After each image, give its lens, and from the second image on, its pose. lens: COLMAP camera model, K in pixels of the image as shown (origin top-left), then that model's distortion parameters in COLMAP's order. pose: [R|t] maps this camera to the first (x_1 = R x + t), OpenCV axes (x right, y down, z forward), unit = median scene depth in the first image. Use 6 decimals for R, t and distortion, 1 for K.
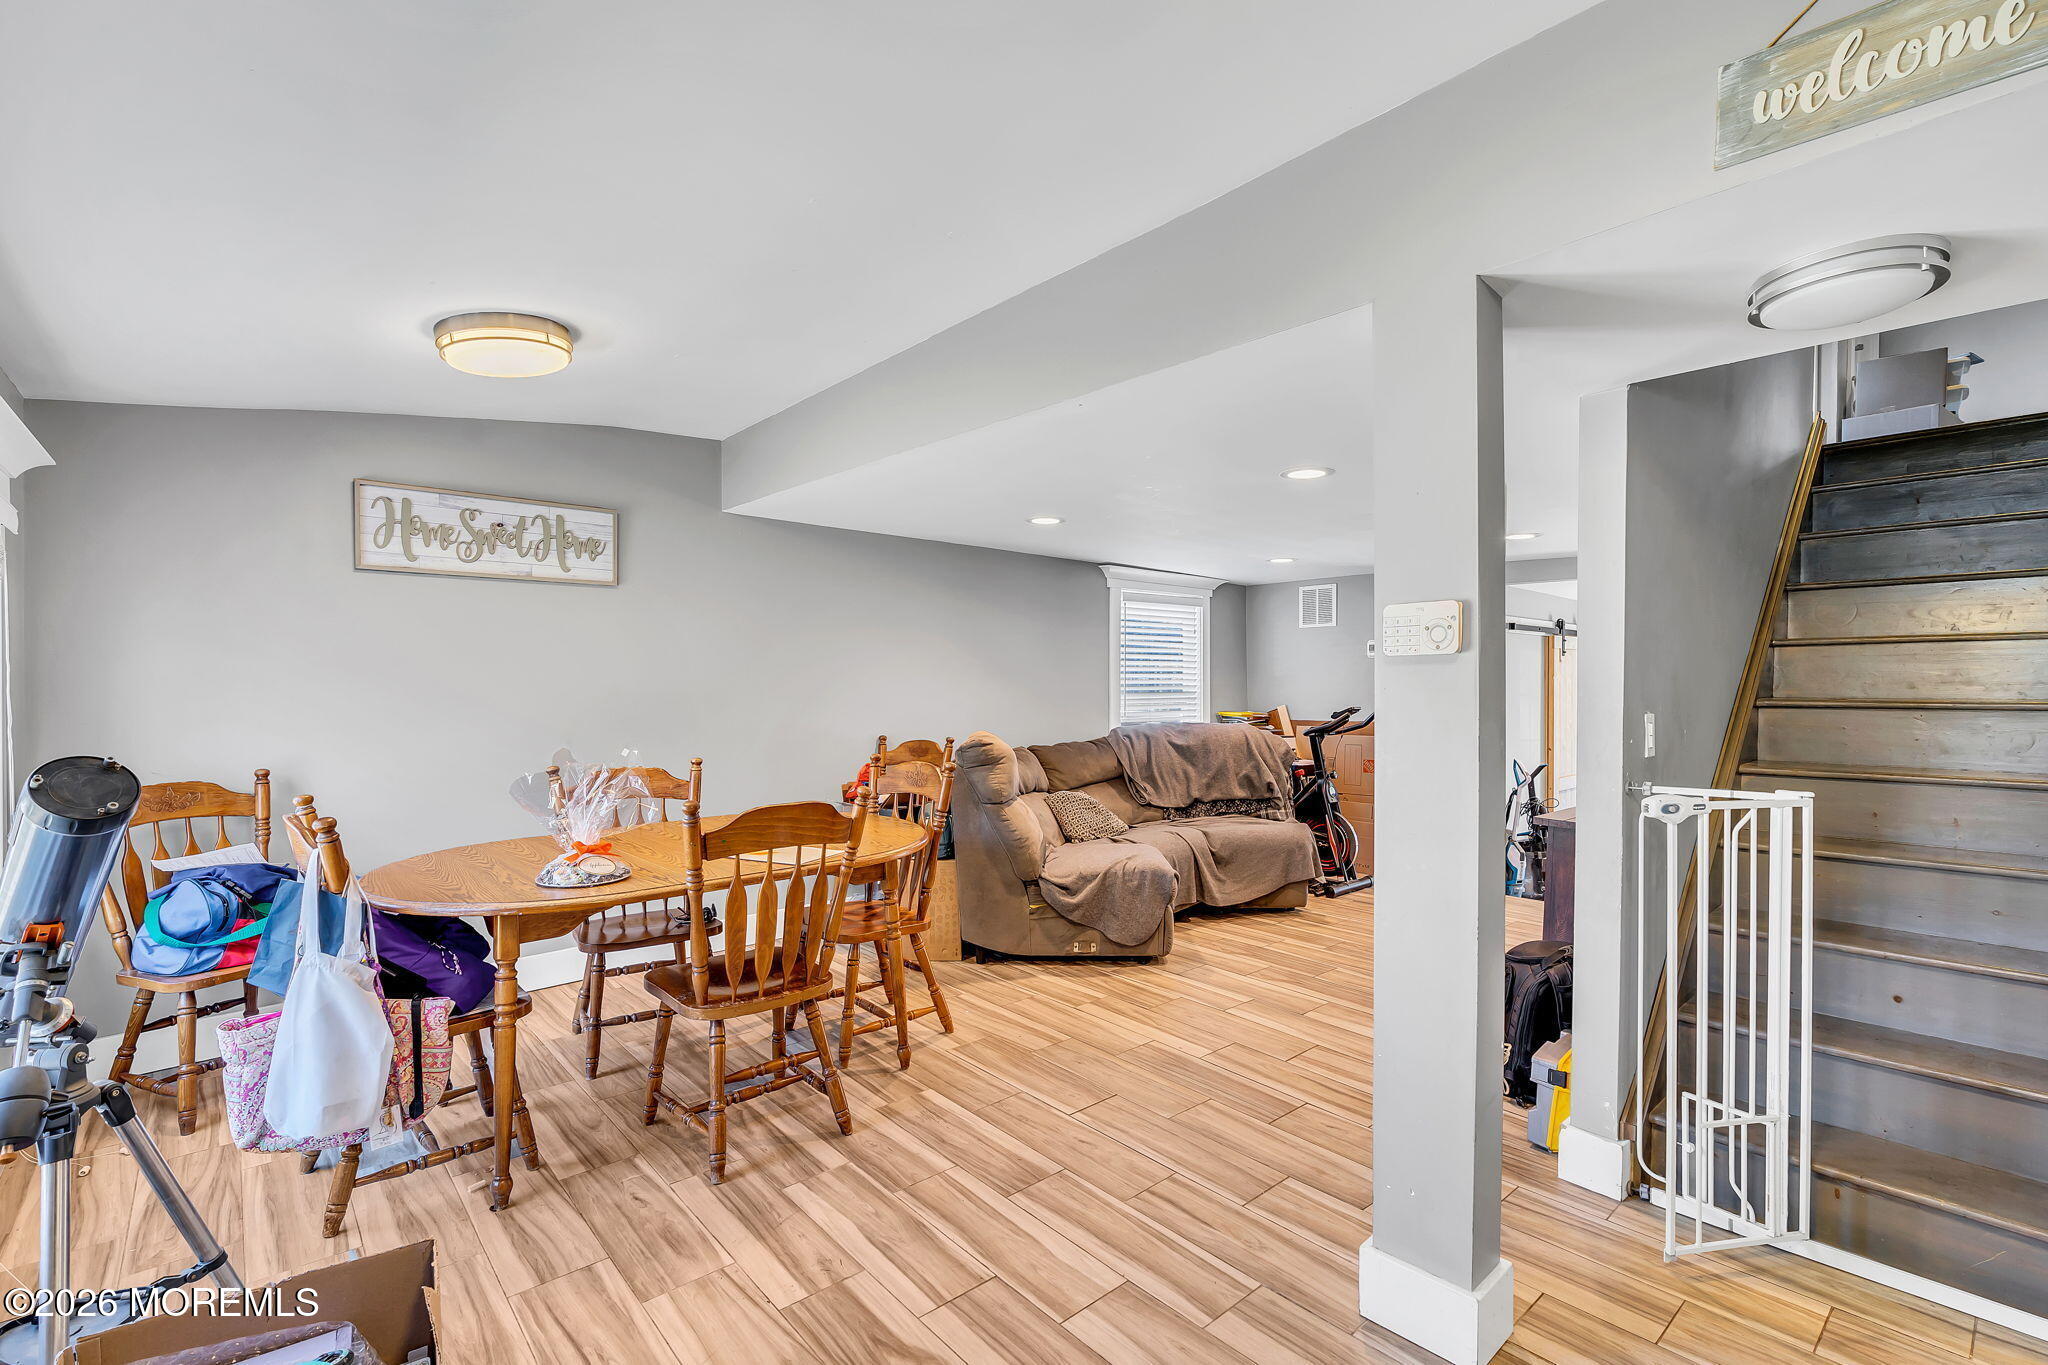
lens RADIAL K [[930.3, 0, 1027.6], [0, 930.3, 701.1], [0, 0, 1]] dist [0.004212, 0.000453]
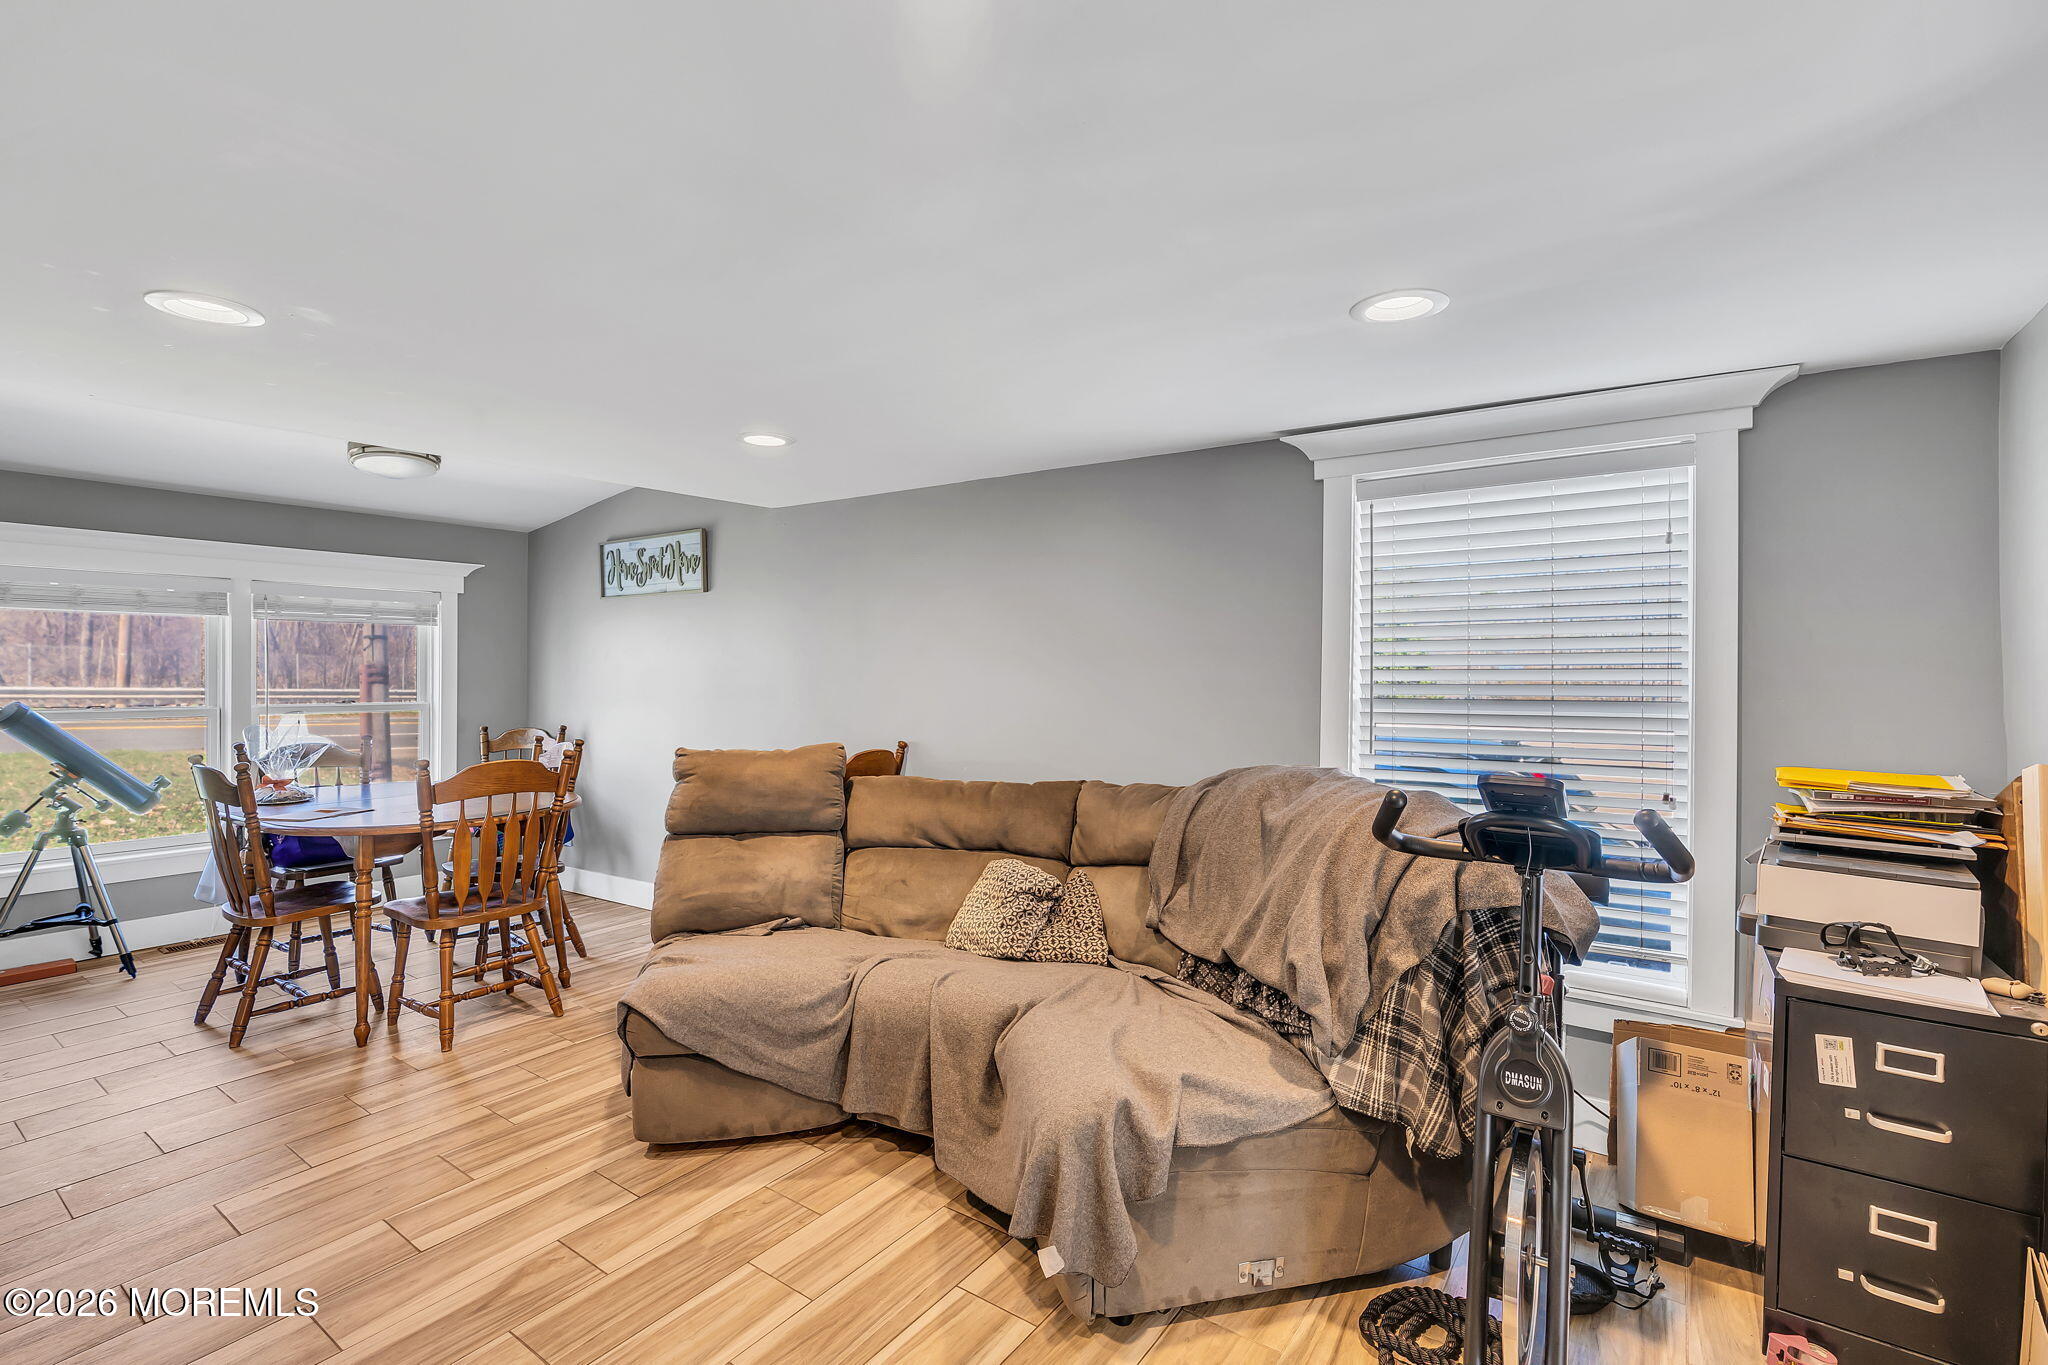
lens RADIAL K [[930.3, 0, 1020.6], [0, 930.3, 674.7], [0, 0, 1]] dist [0.004212, 0.000453]
pose [[0.219366, 0.004480, -0.975632, 0.572079], [-0.020421, 0.999791, 0.000000, -0.019308], [0.975429, 0.019923, 0.219411, 0.811488]]
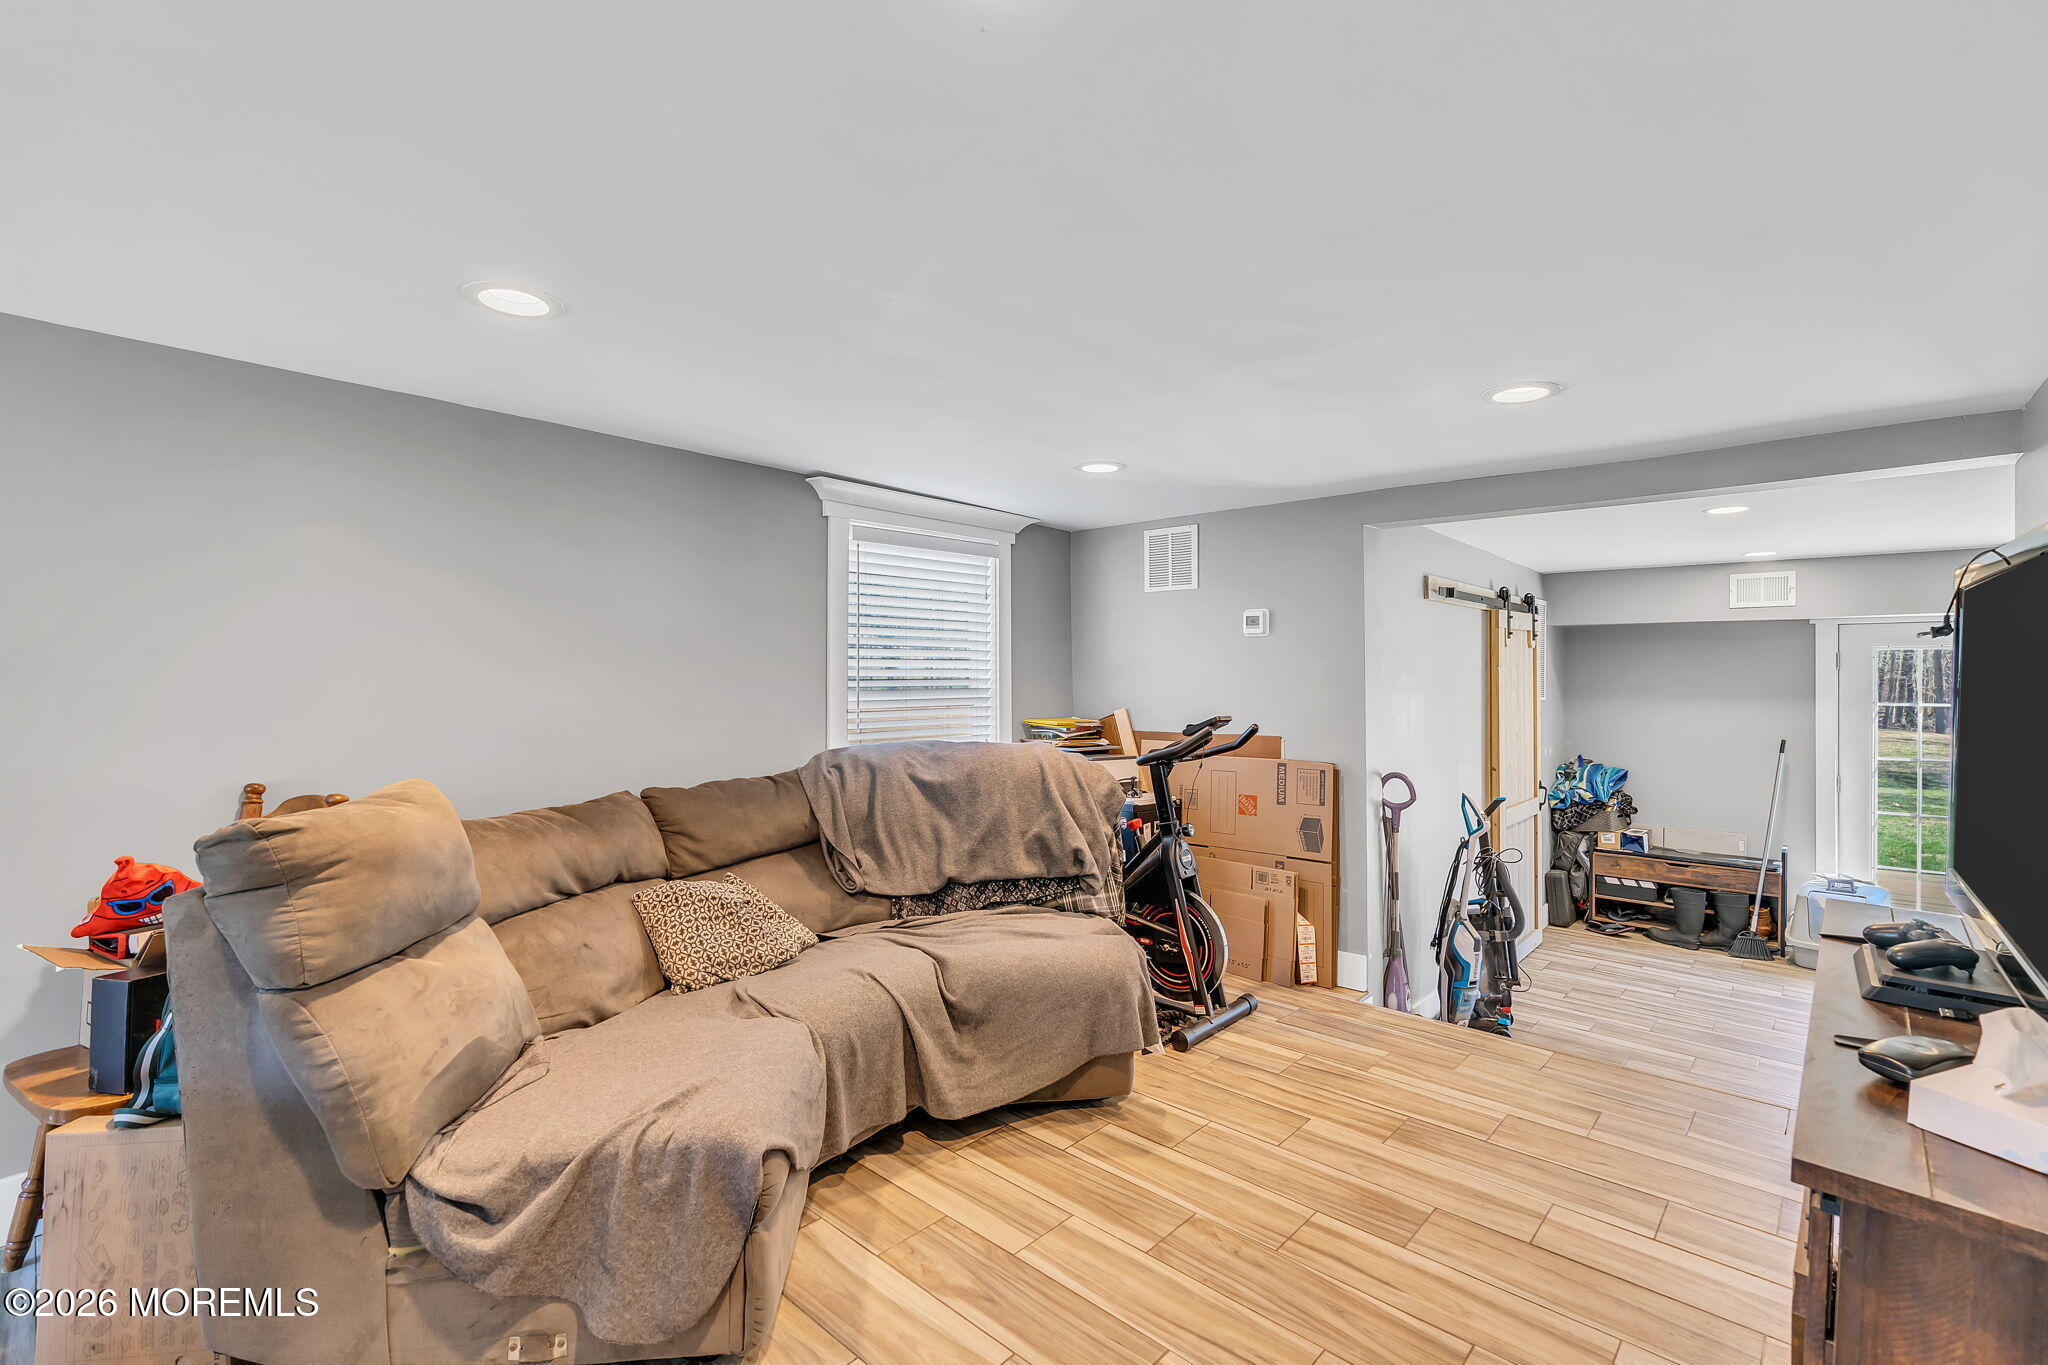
lens RADIAL K [[930.3, 0, 1014.9], [0, 930.3, 671.7], [0, 0, 1]] dist [0.004212, 0.000453]
pose [[0.994944, 0.002533, 0.100401, 0.162500], [-0.000187, 0.999727, -0.023370, -0.008167], [-0.100433, 0.023233, 0.994673, 0.426940]]
